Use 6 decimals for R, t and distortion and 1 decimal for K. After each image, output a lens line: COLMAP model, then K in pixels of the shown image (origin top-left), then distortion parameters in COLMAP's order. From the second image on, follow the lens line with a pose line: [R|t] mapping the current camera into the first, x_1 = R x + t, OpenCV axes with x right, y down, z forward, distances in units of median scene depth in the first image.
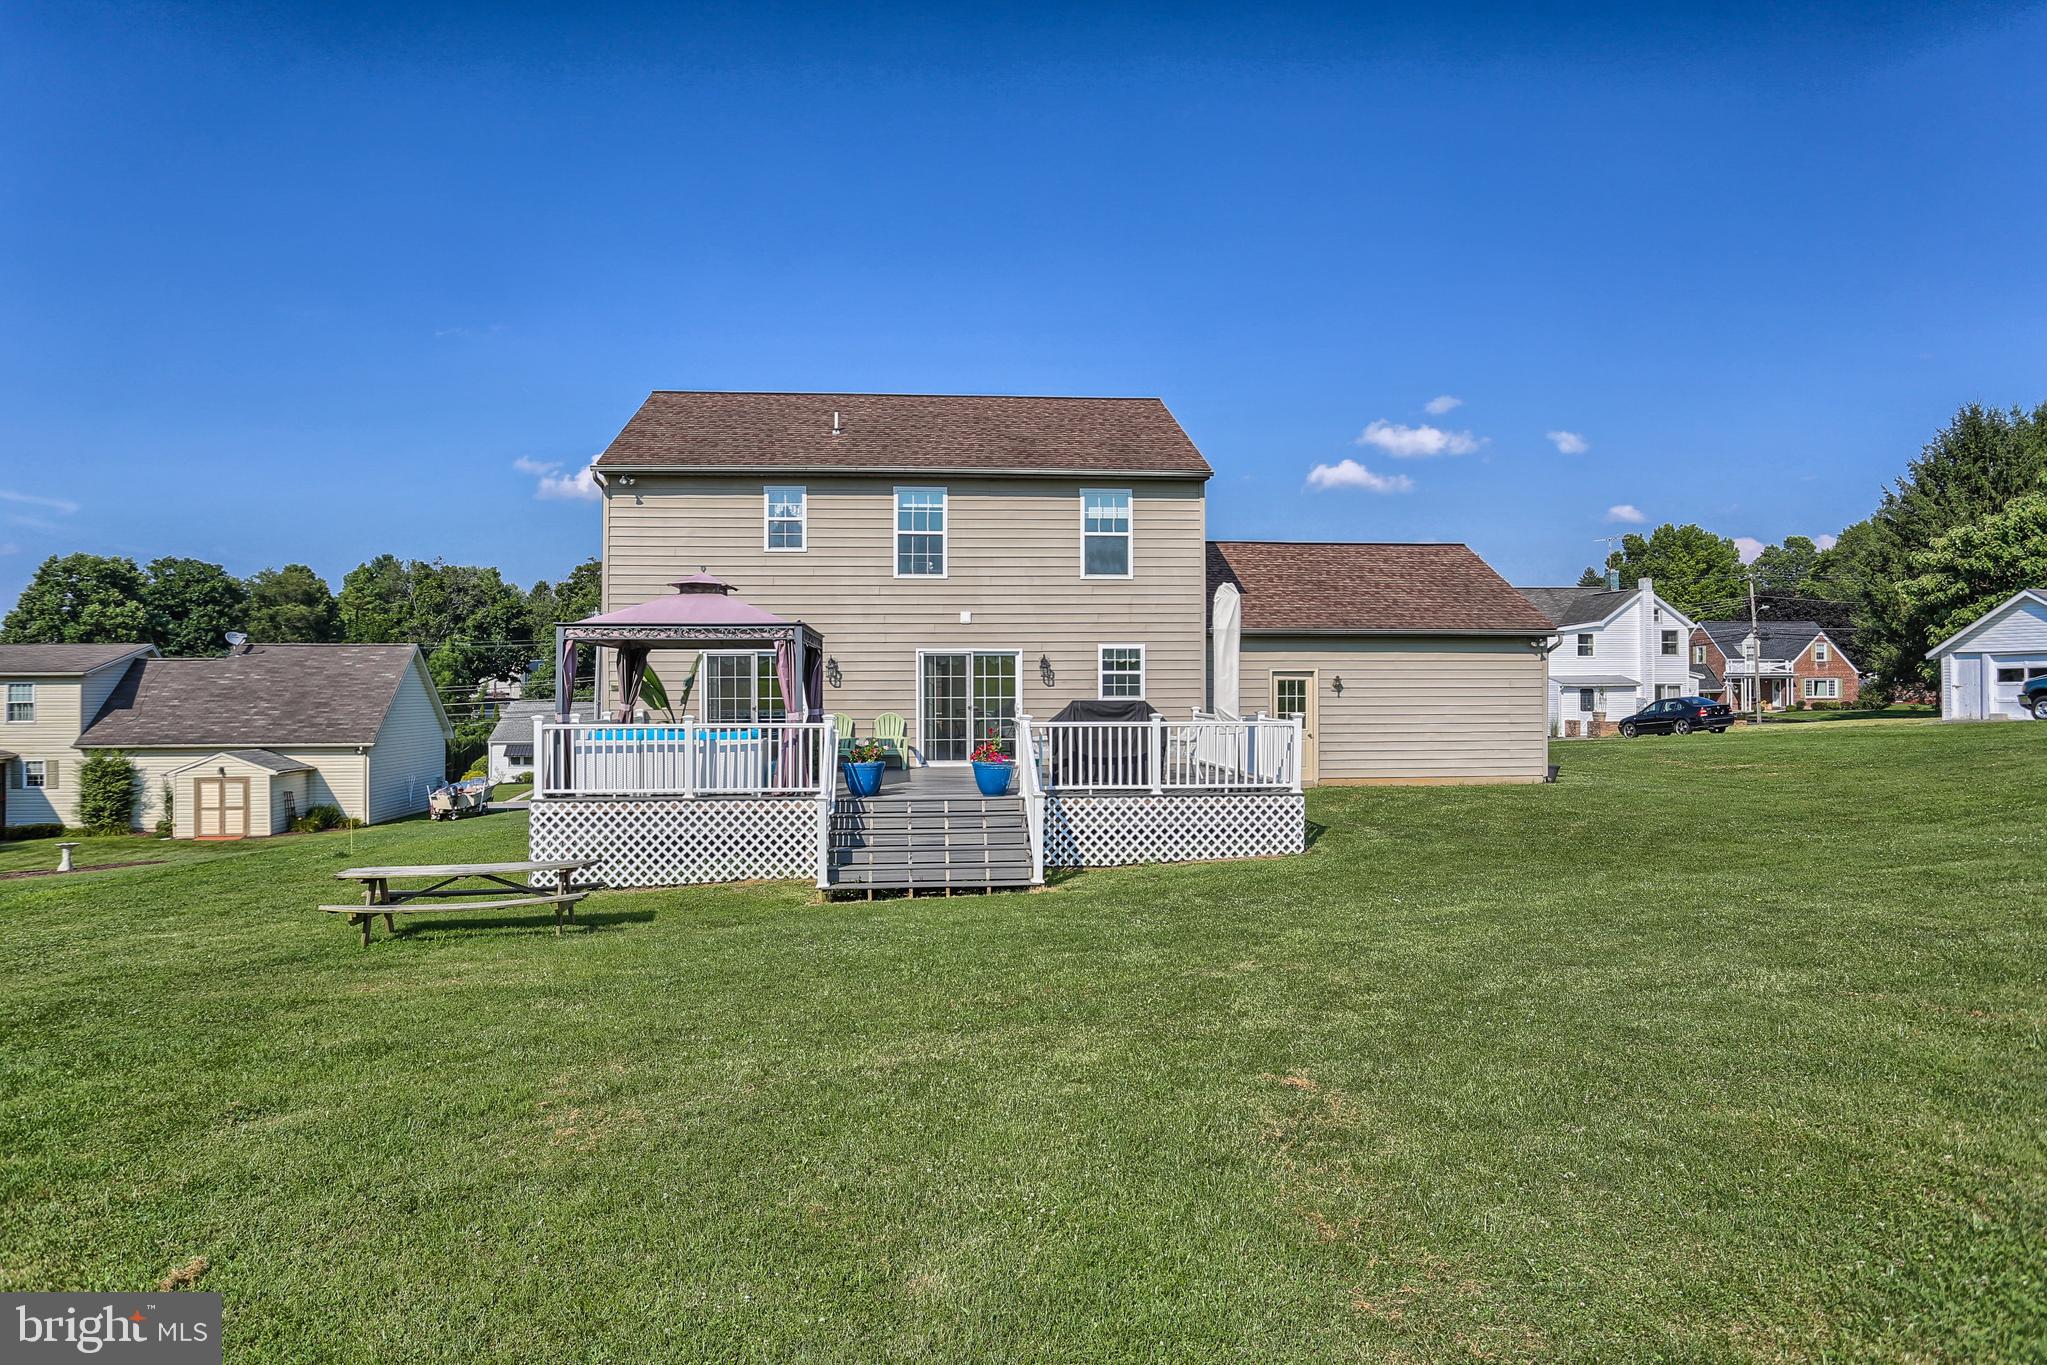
lens RADIAL K [[1251.8, 0, 1023.5], [0, 1251.8, 682.5], [0, 0, 1]] dist [-0.032588, 0.002759]
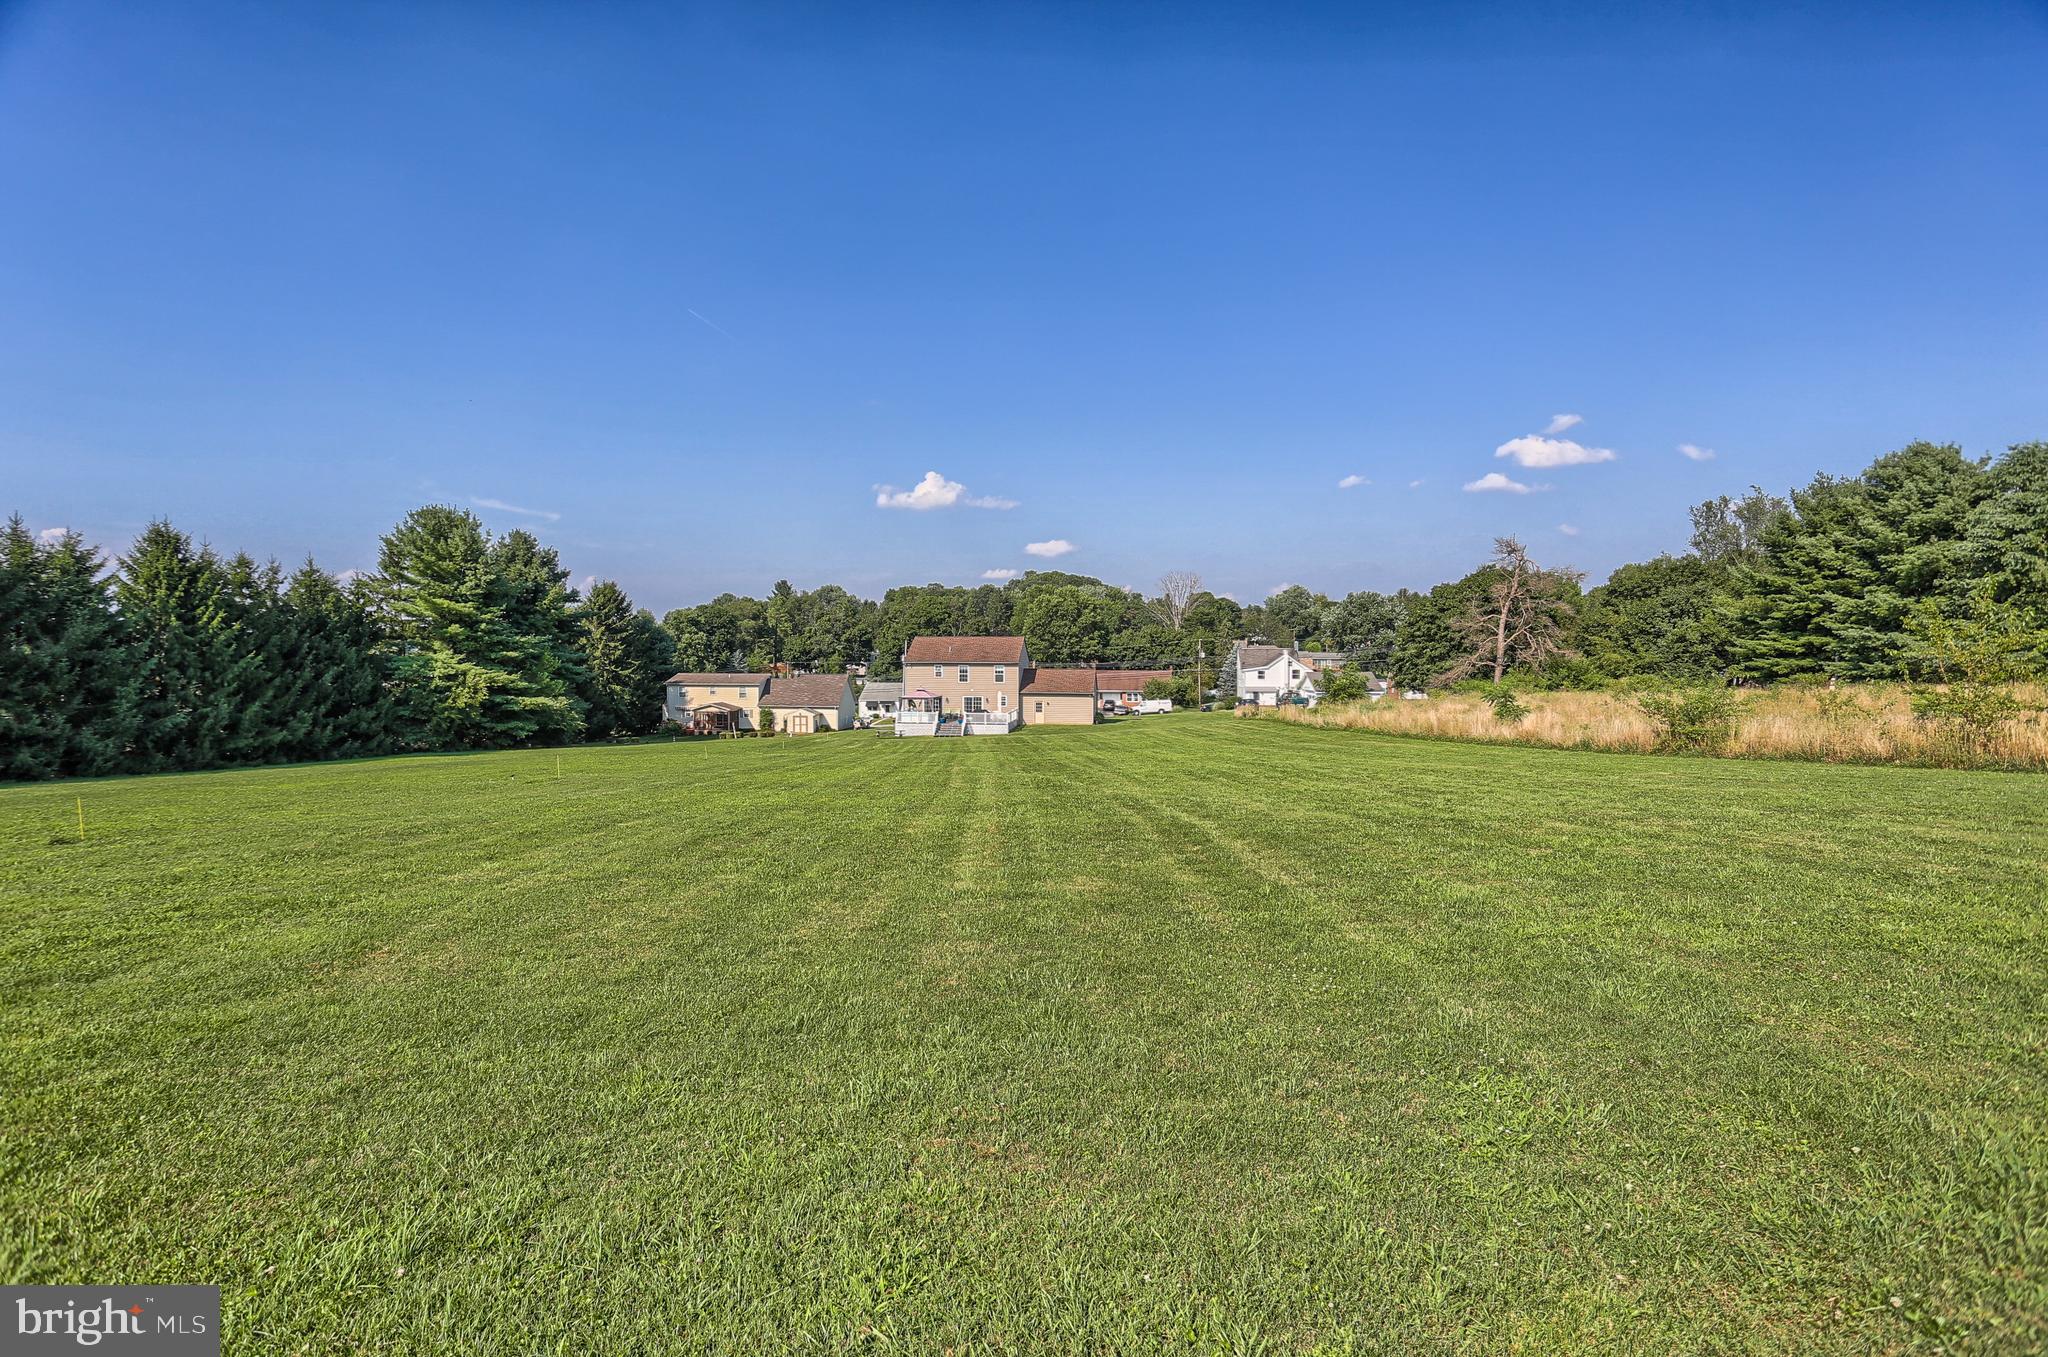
lens RADIAL K [[980.7, 0, 1024.0], [0, 980.7, 678.5], [0, 0, 1]] dist [-0.056419, 0.022402]
pose [[0.978716, 0.013040, -0.204803, 1.007183], [-0.005605, 0.999305, 0.036842, -0.254236], [0.205141, -0.034910, 0.978110, -2.971266]]
